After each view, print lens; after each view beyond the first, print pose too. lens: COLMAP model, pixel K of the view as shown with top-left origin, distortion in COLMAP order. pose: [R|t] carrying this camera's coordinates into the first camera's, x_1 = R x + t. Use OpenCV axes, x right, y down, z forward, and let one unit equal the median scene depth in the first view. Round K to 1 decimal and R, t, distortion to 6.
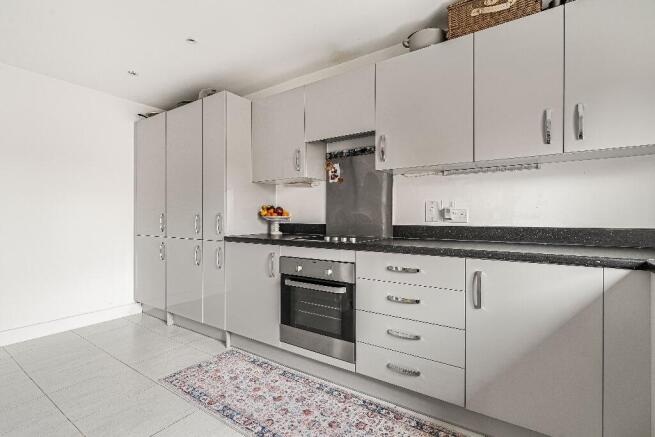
lens RADIAL K [[307.6, 0, 325.7], [0, 307.6, 219.2], [0, 0, 1]] dist [-0.001156, -0.001059]
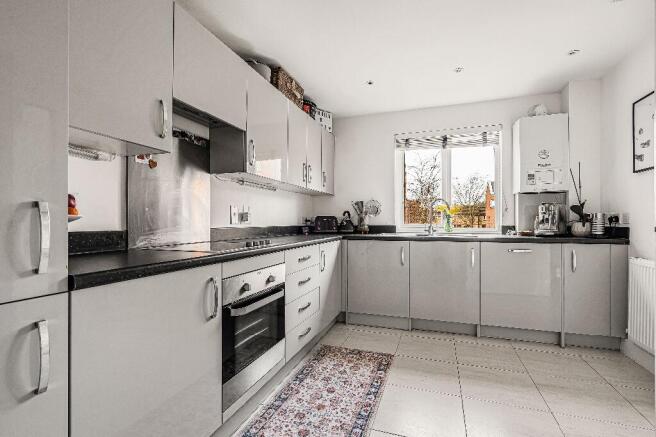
lens RADIAL K [[308.1, 0, 326.6], [0, 308.1, 220.5], [0, 0, 1]] dist [-0.001156, -0.001059]
pose [[-0.267027, 0.001681, 0.963688, -0.984271], [-0.001242, 0.999997, -0.002089, -0.003265], [-0.963688, -0.001755, -0.267024, 1.152645]]
